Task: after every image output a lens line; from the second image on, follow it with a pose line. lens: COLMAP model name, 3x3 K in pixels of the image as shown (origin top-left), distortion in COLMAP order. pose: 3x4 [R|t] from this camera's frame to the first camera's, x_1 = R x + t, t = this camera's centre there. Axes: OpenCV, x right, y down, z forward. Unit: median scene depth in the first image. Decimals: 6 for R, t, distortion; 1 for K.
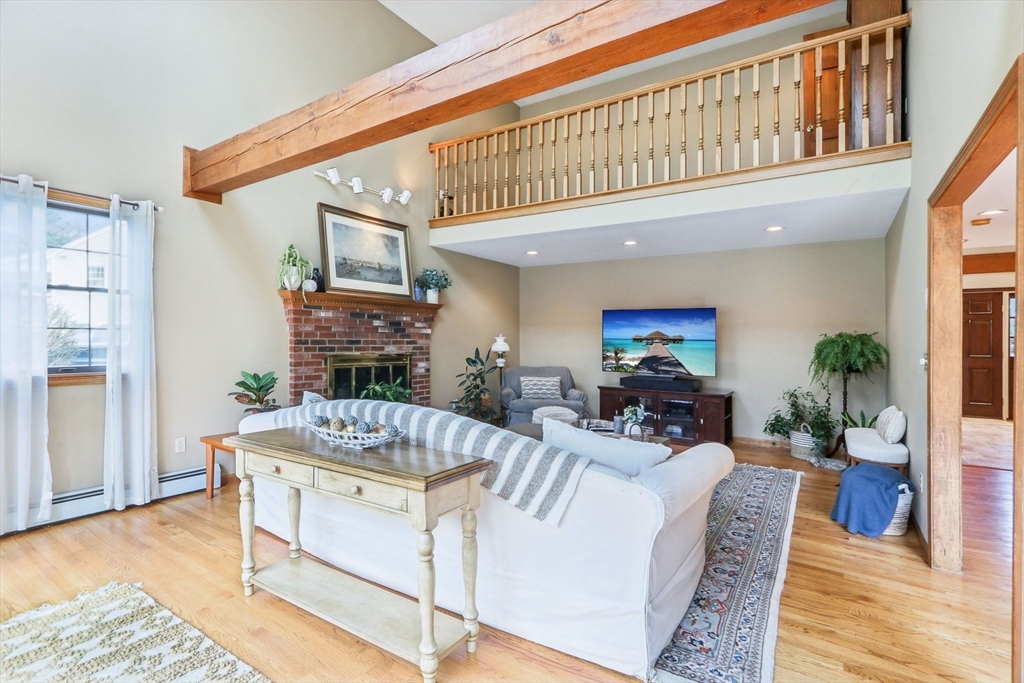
lens RADIAL K [[479.4, 0, 510.0], [0, 479.4, 341.6], [0, 0, 1]] dist [-0.010636, 0.001677]
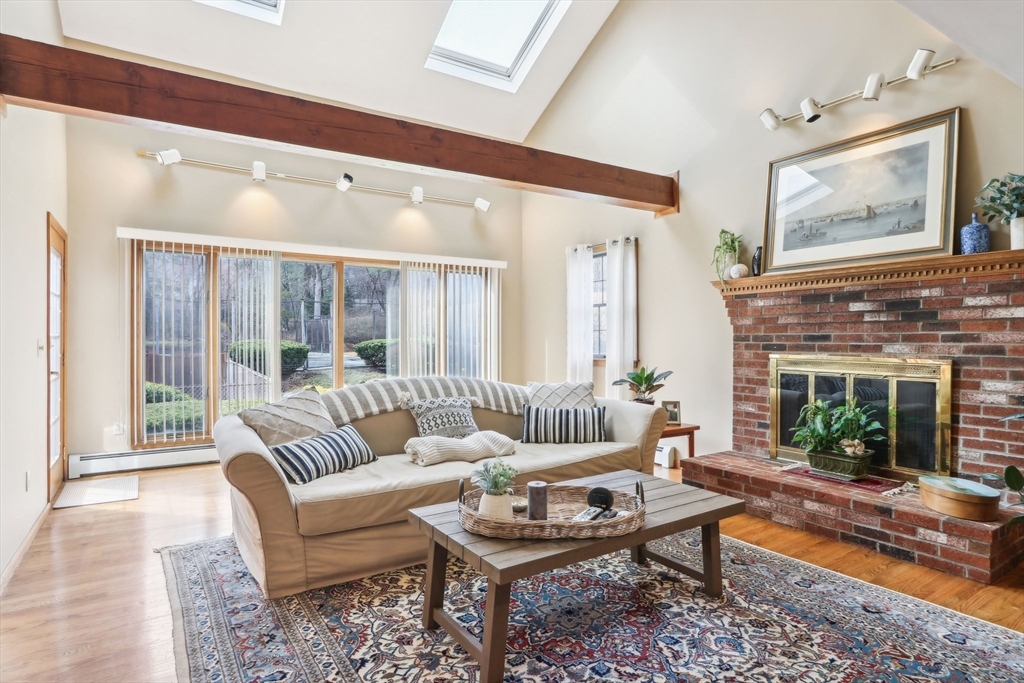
lens RADIAL K [[564.5, 0, 510.2], [0, 564.5, 342.6], [0, 0, 1]] dist [-0.004839, -0.000695]
pose [[-0.402719, -0.003528, -0.915317, 0.586670], [-0.004964, 0.999986, -0.001670, 0.011038], [0.915310, 0.003871, -0.402731, 0.918368]]
